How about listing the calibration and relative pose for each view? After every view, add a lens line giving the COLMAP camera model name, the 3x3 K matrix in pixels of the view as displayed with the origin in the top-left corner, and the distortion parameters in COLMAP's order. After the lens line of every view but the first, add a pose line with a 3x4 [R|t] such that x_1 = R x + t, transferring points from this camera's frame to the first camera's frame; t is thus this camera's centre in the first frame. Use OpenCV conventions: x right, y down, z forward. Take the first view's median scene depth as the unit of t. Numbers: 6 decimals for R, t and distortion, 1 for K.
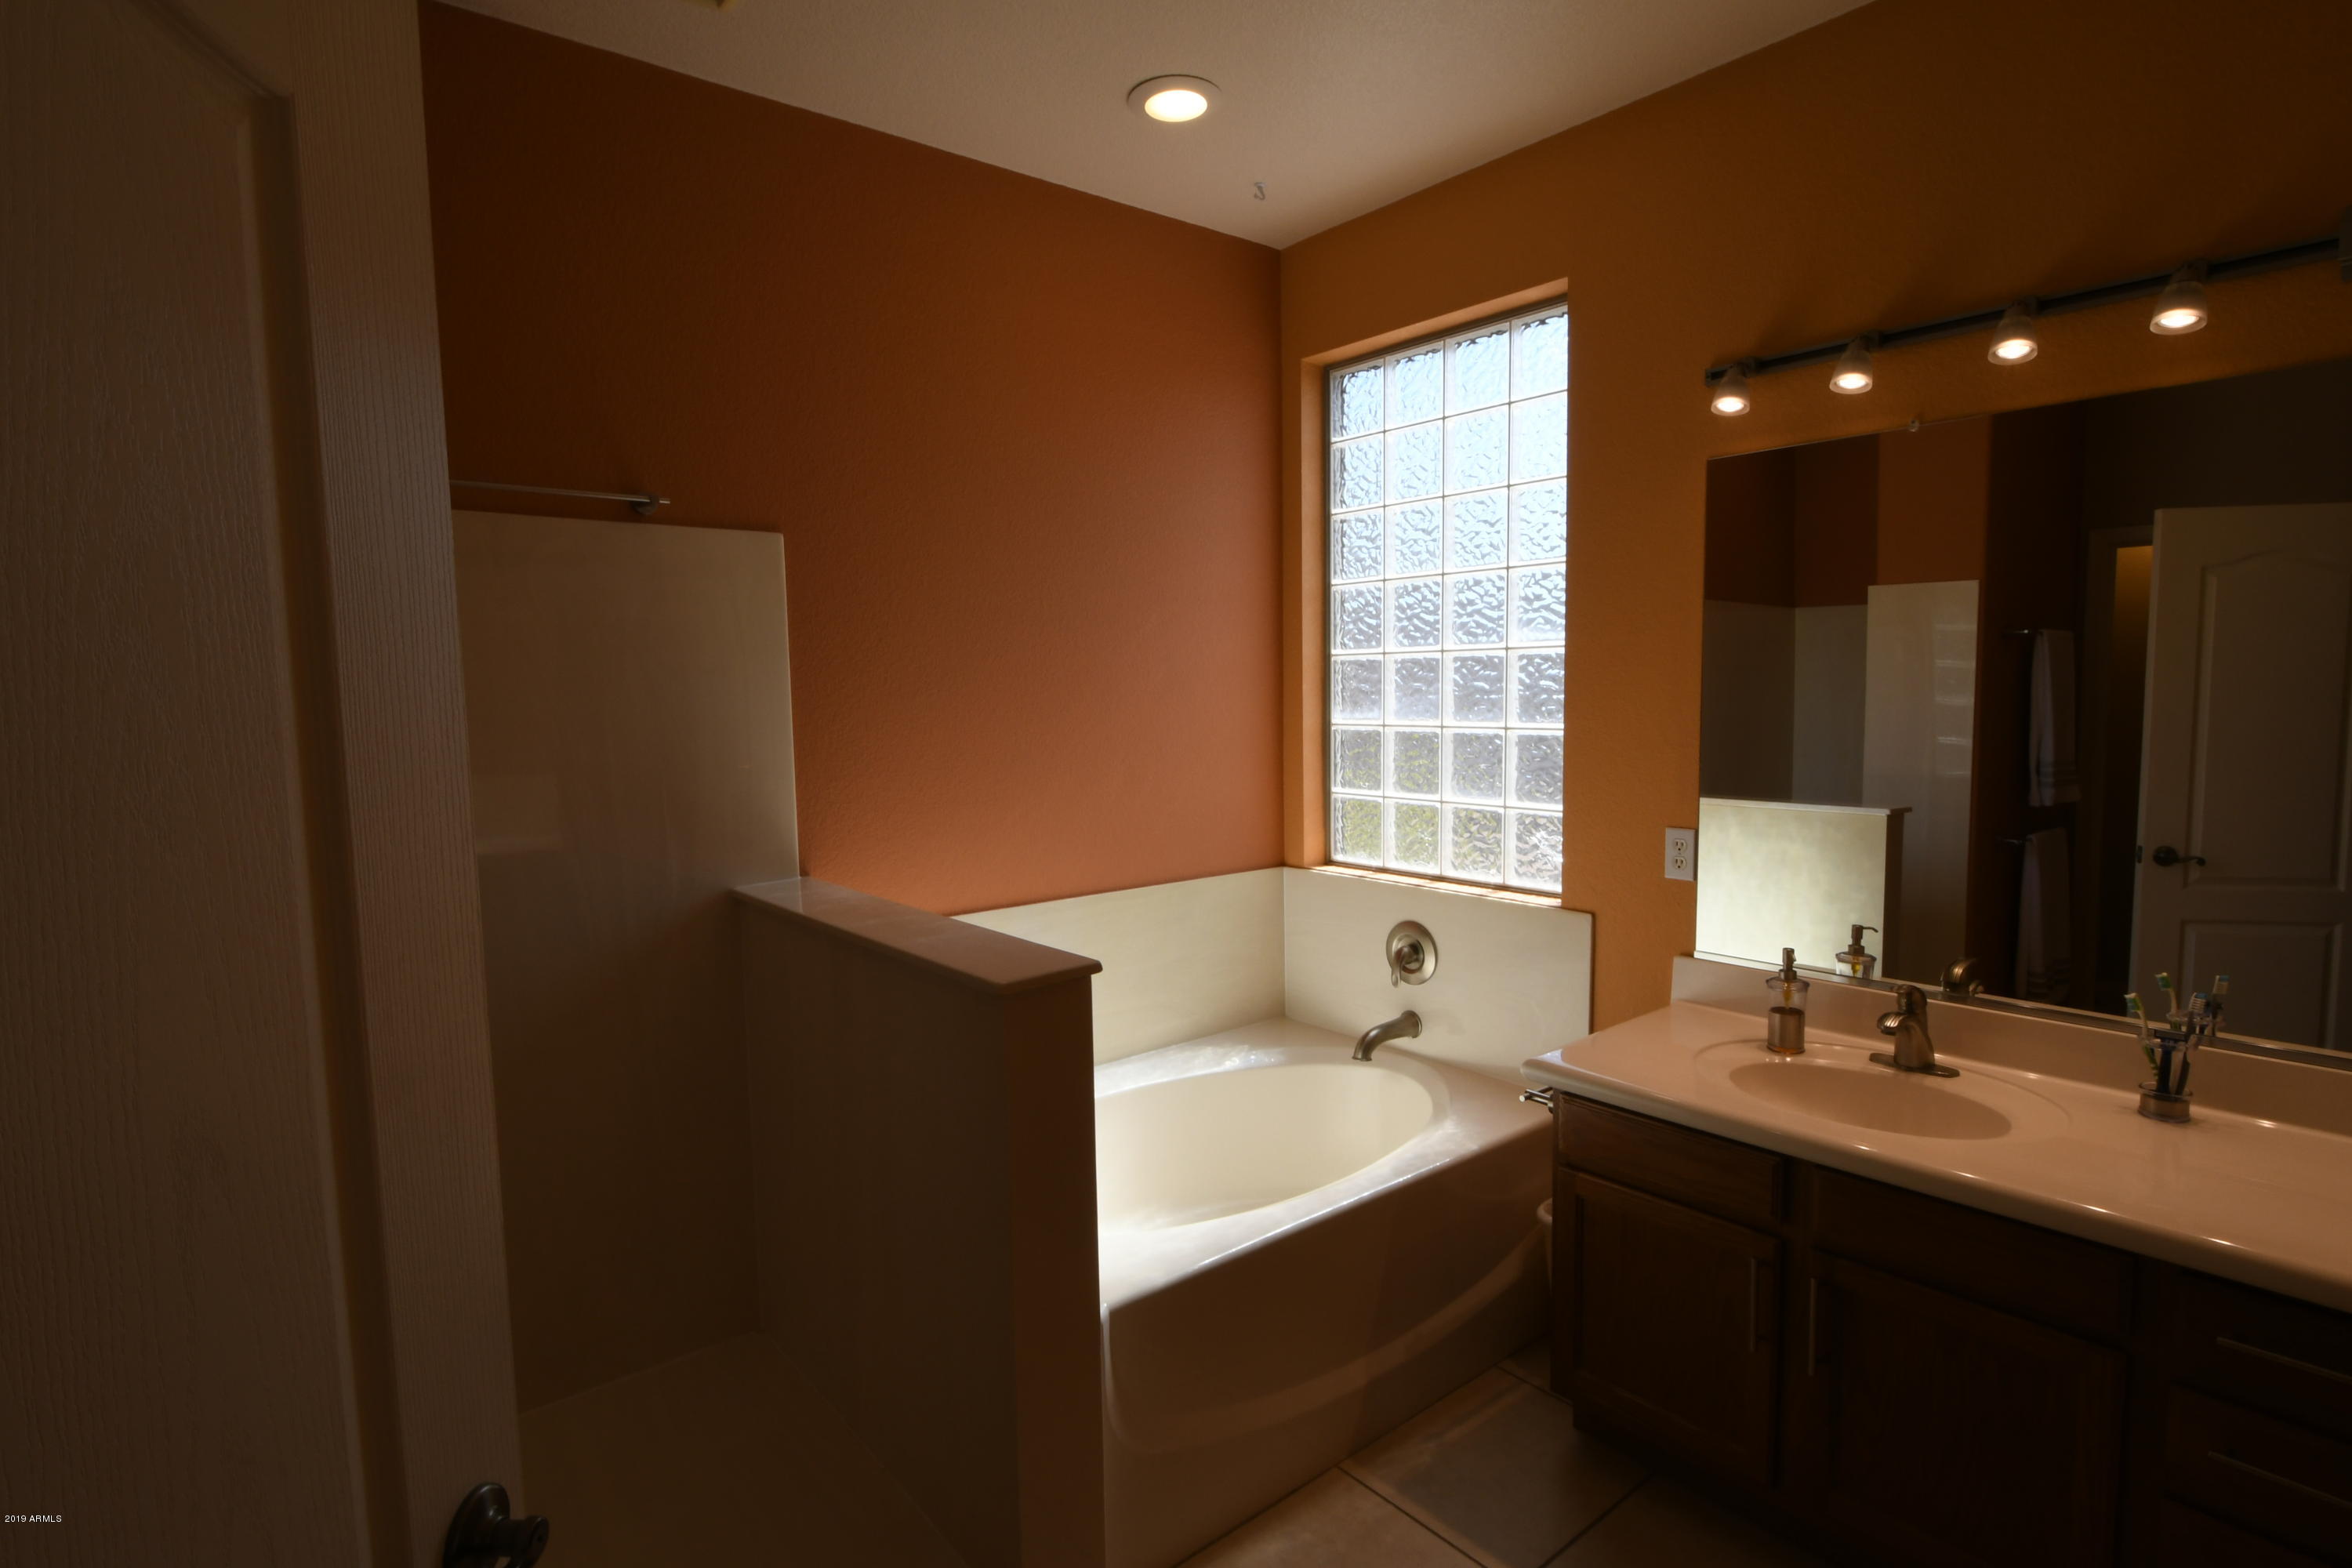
lens RADIAL K [[1170.1, 0, 1172.3], [0, 1170.1, 781.5], [0, 0, 1]] dist [0.002993, -0.000166]
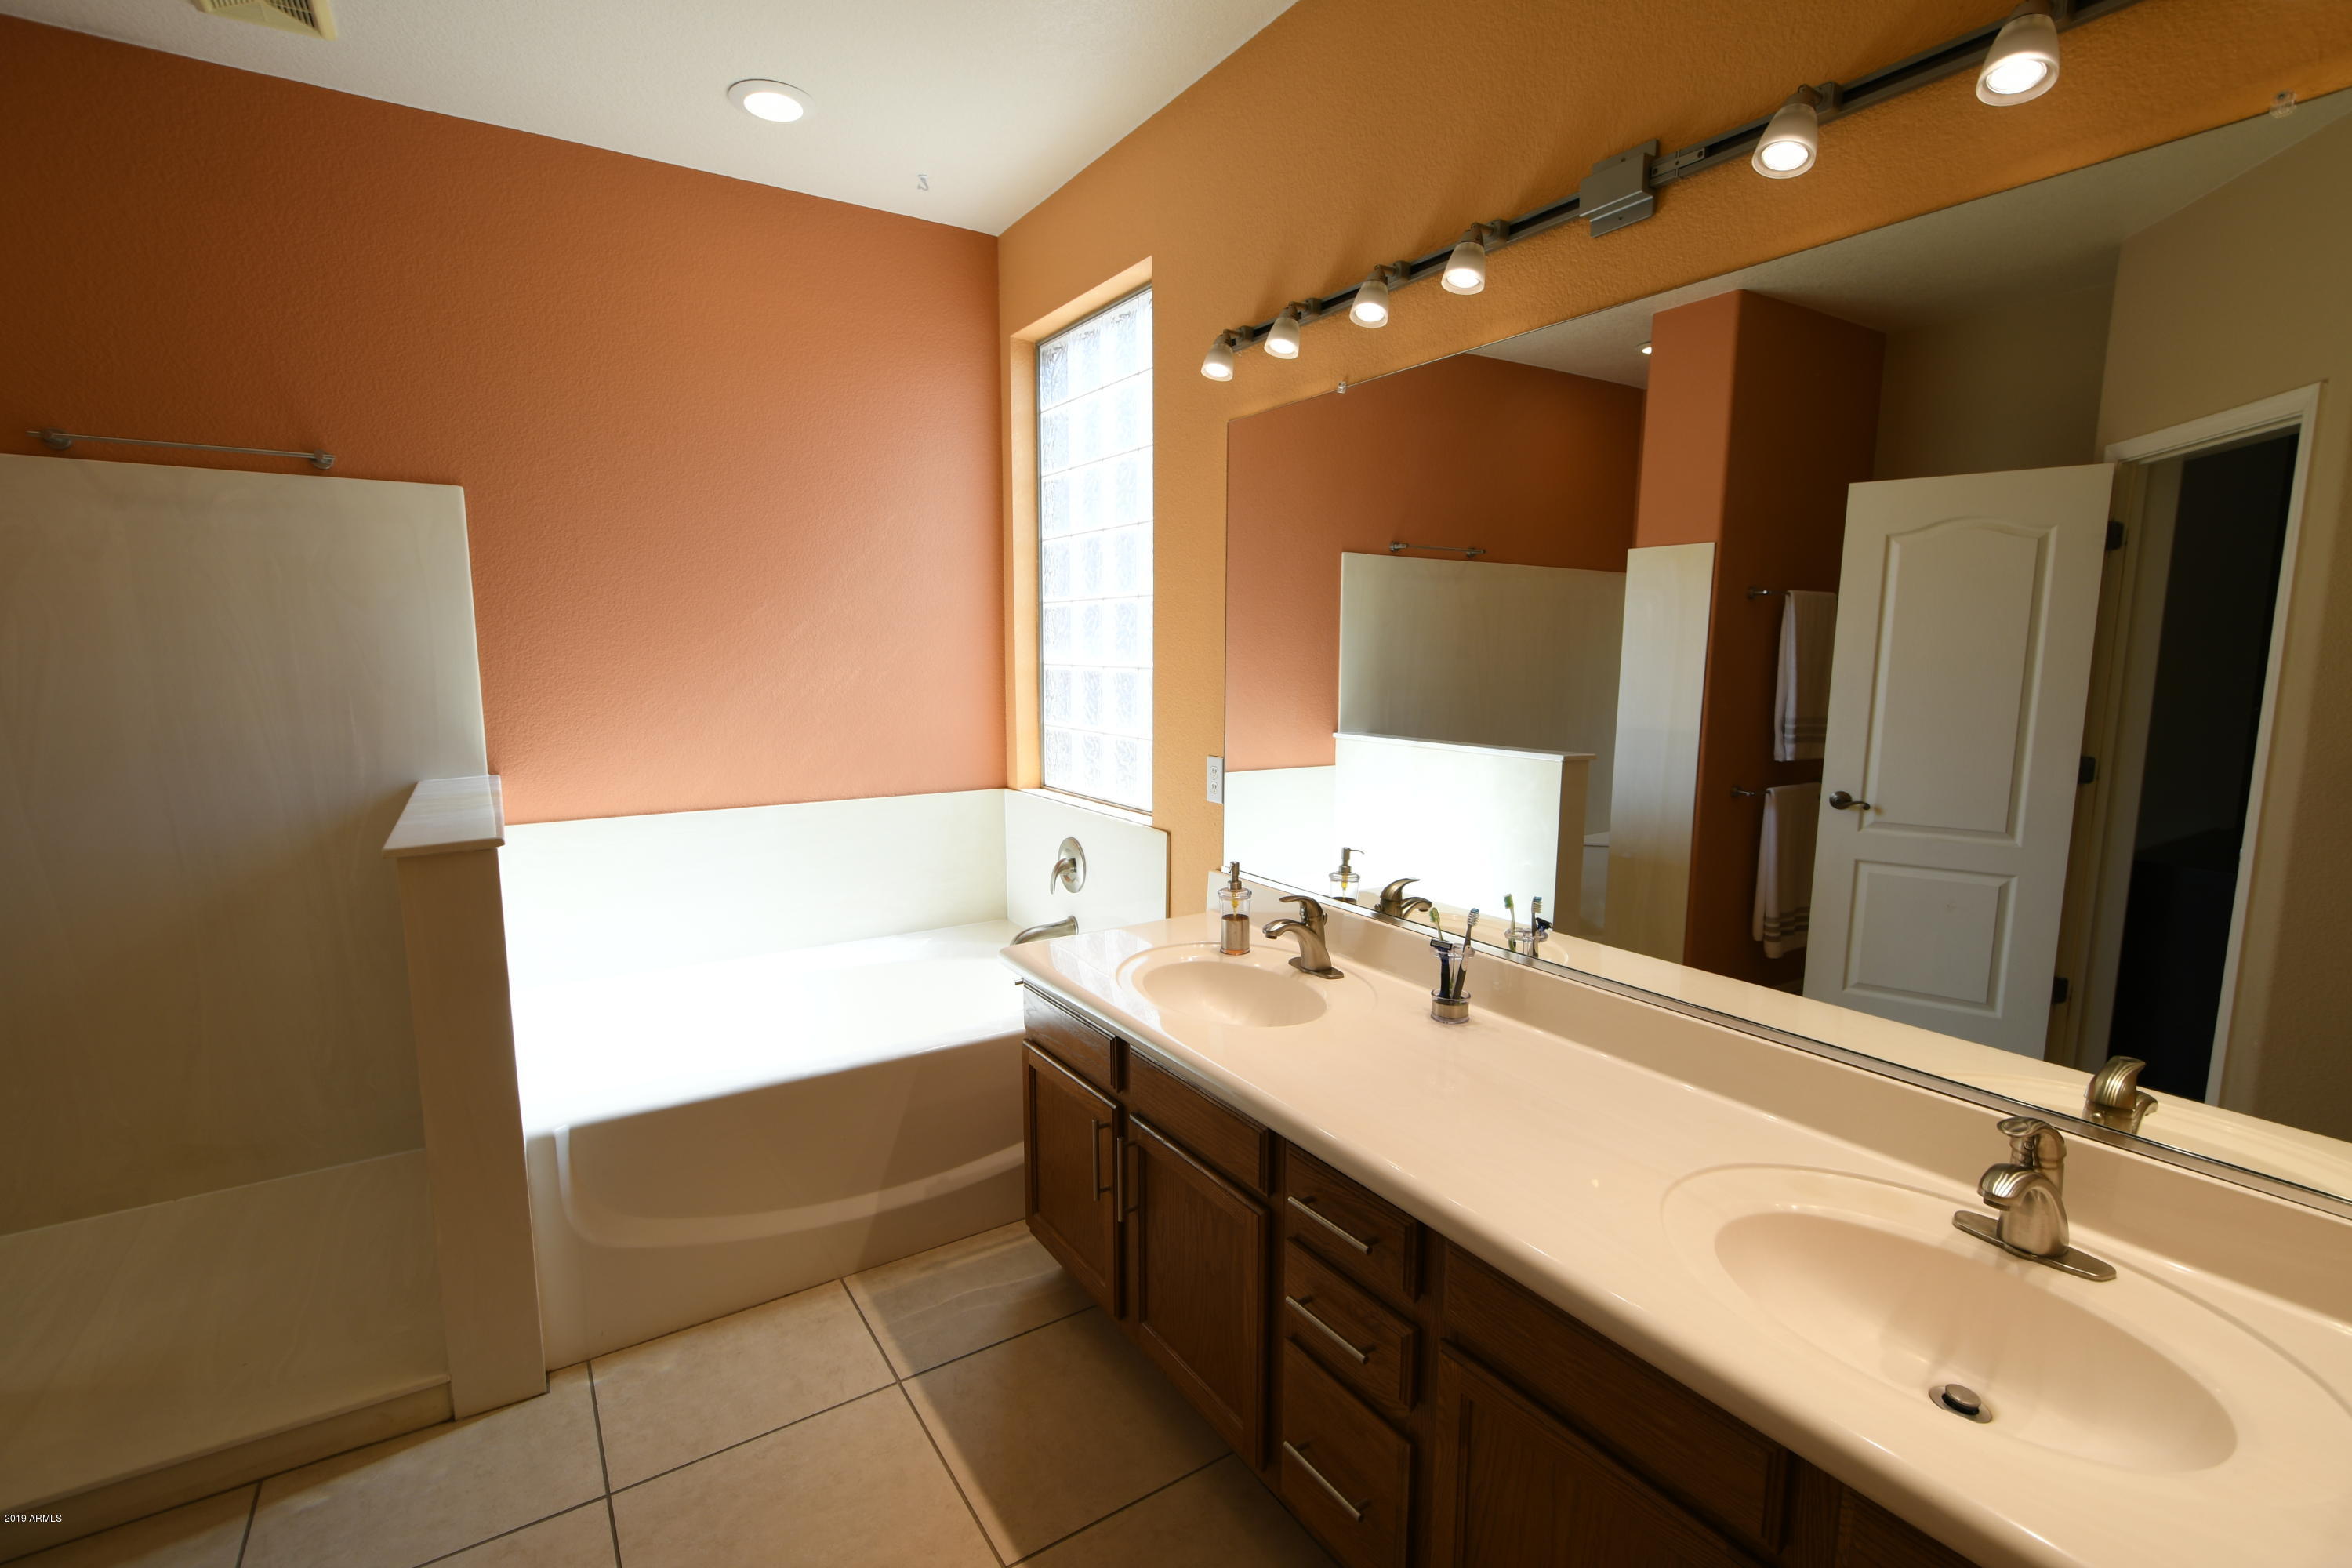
lens RADIAL K [[1029.1, 0, 1176.9], [0, 1029.1, 790.2], [0, 0, 1]] dist [-0.008011, -0.000831]
pose [[0.995798, 0.031545, -0.085975, 0.476698], [-0.026660, 0.997996, 0.057381, 0.015841], [0.087613, -0.054848, 0.994644, 0.015447]]
